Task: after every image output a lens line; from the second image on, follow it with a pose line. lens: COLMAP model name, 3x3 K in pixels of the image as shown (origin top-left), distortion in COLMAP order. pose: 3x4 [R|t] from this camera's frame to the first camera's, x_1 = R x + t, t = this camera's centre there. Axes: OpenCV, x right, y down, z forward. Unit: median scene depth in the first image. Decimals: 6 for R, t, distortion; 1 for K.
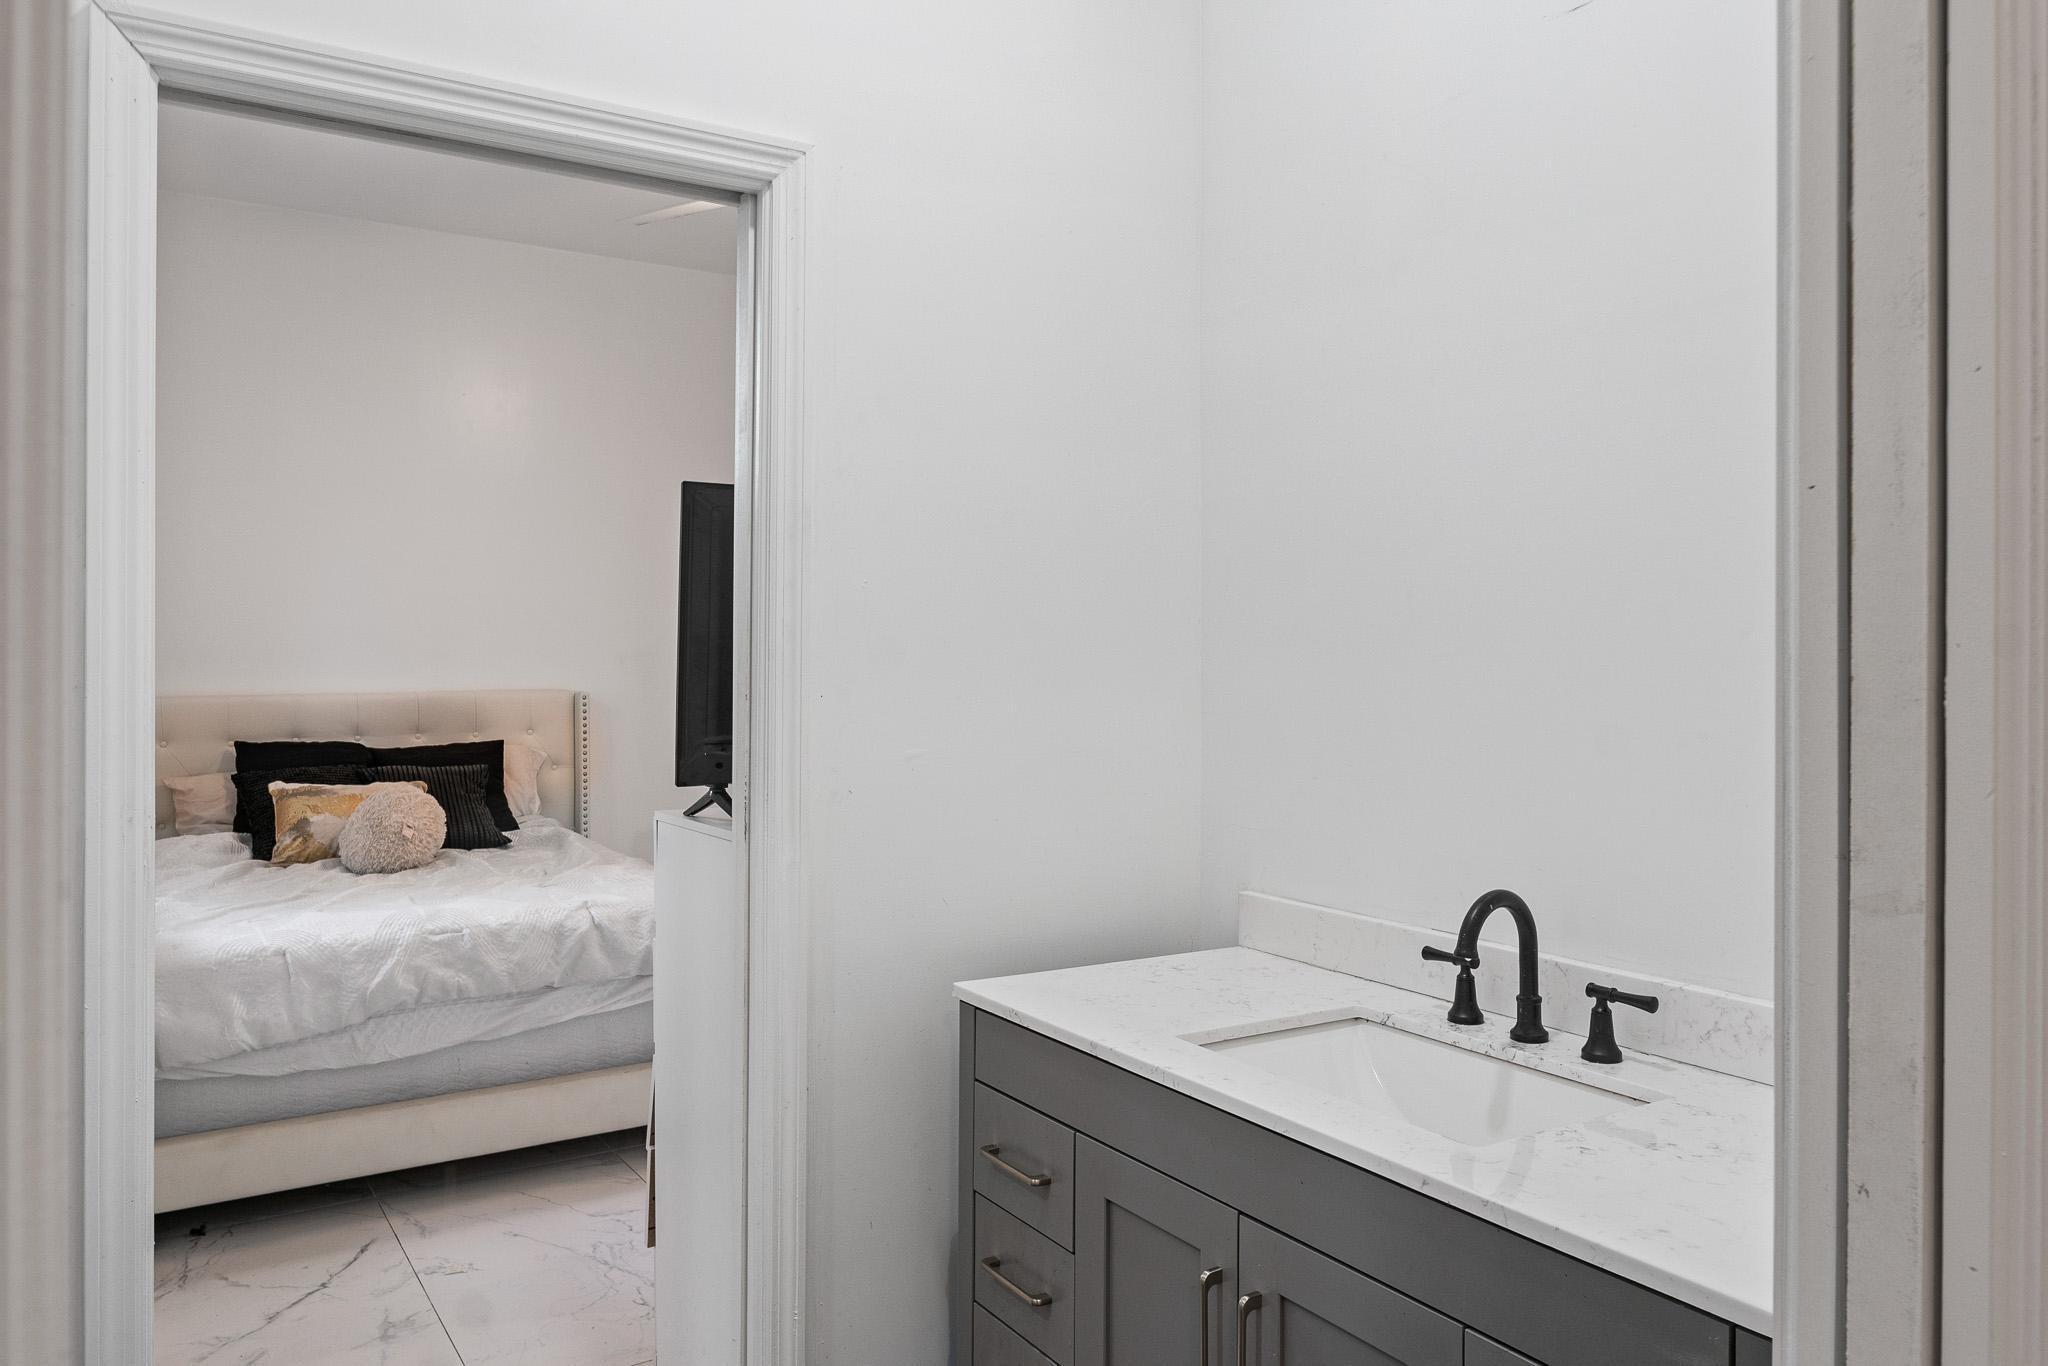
lens RADIAL K [[1459.0, 0, 1024.1], [0, 1459.0, 672.3], [0, 0, 1]] dist [-0.010808, -0.004282]
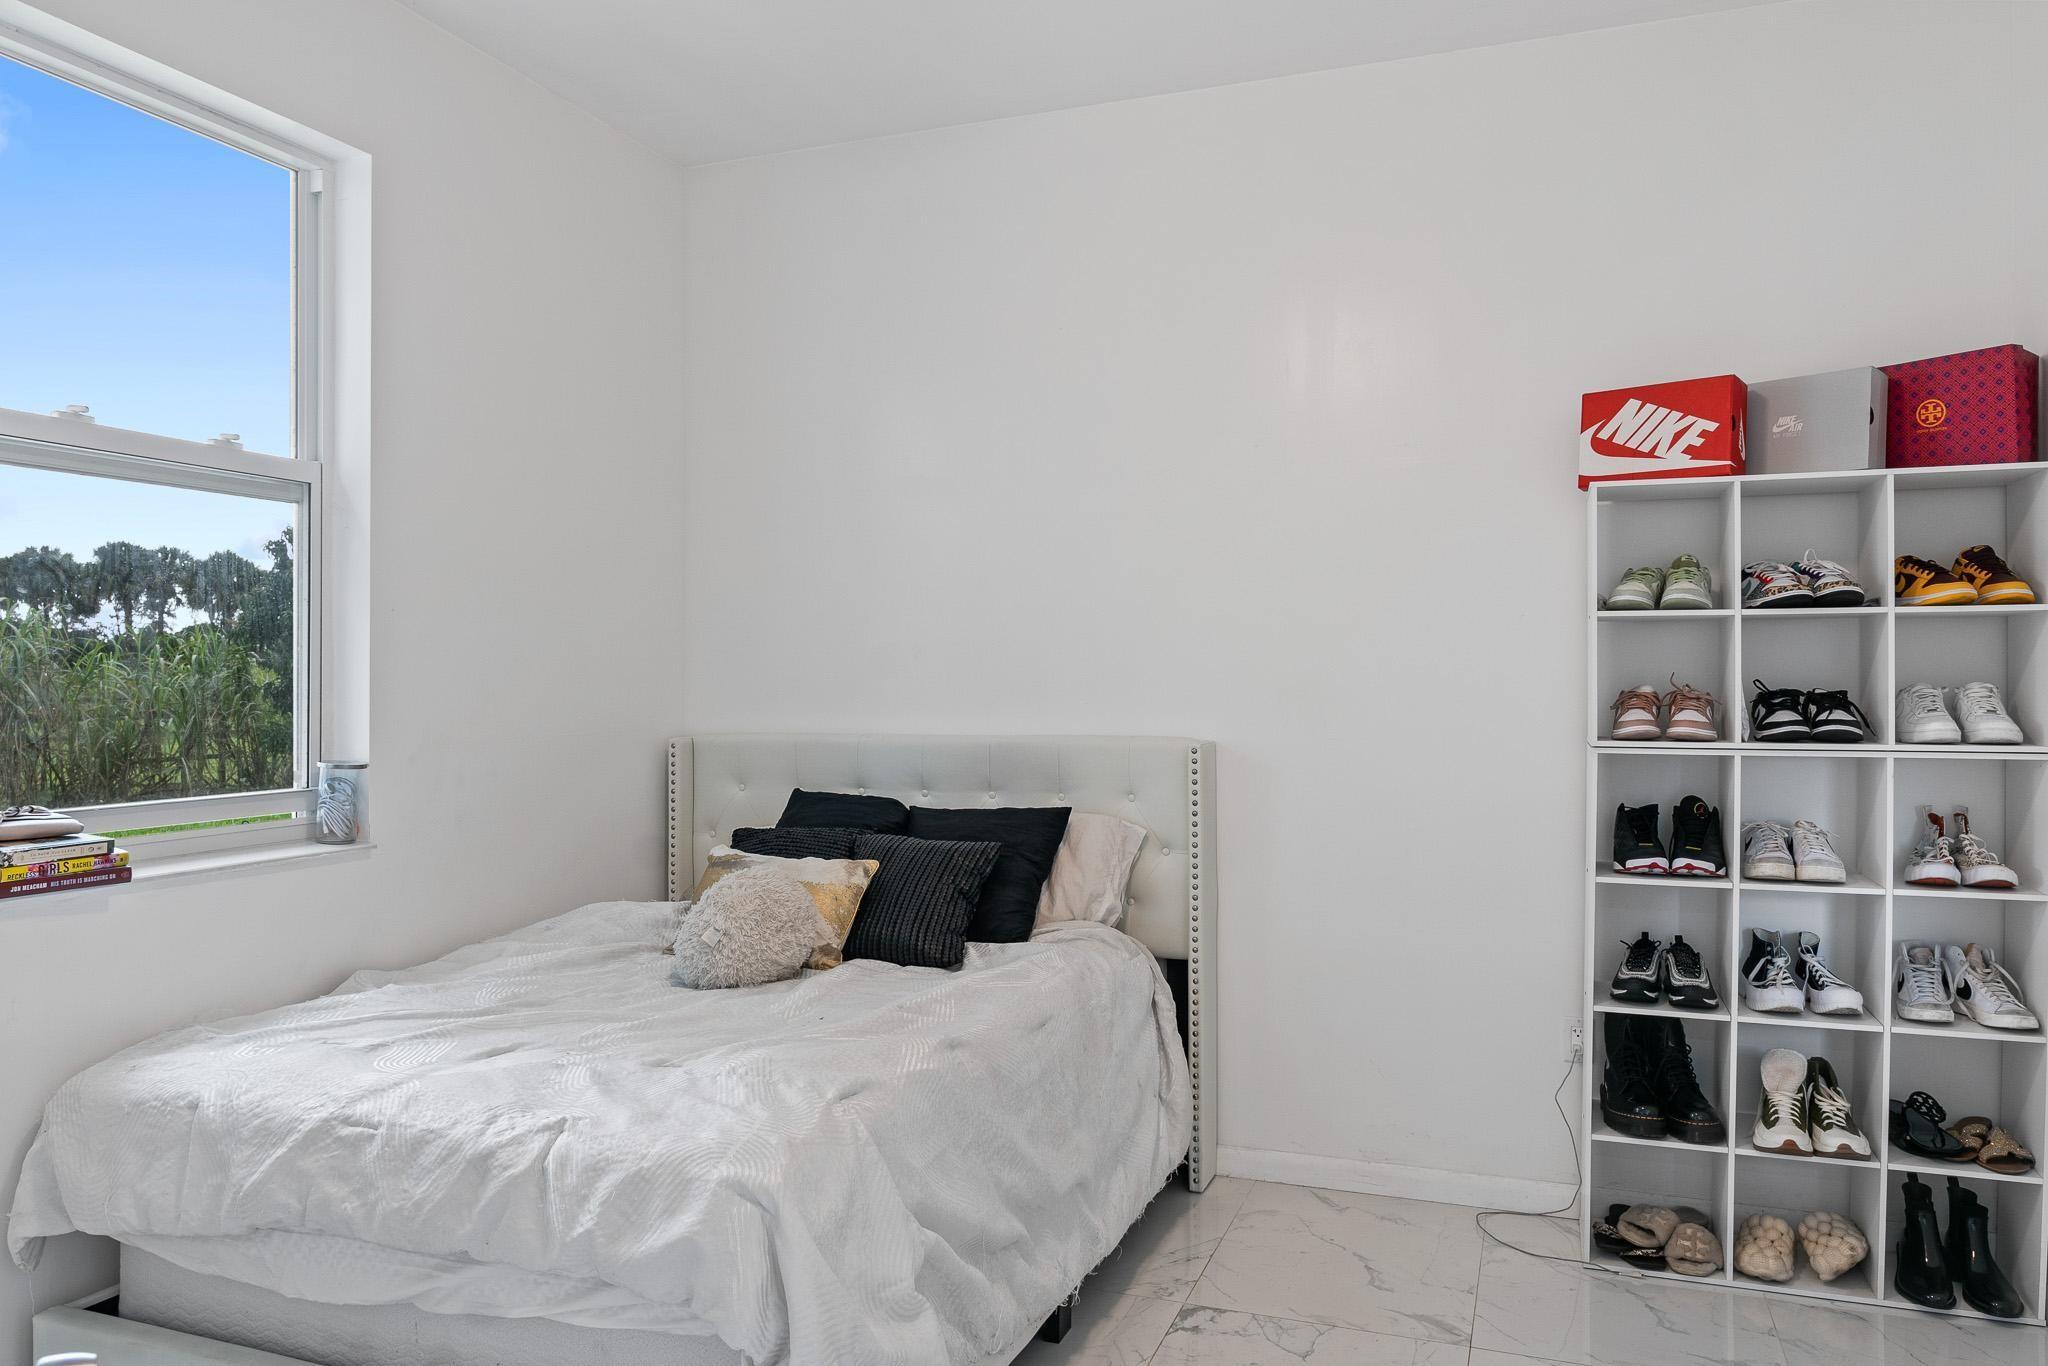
lens RADIAL K [[1459.0, 0, 1024.0], [0, 1459.0, 690.1], [0, 0, 1]] dist [-0.010808, -0.004282]
pose [[0.590386, 0.002468, -0.807117, 0.273612], [-0.009481, 0.999948, -0.003878, -0.008068], [0.807065, 0.009942, 0.590379, 0.849443]]
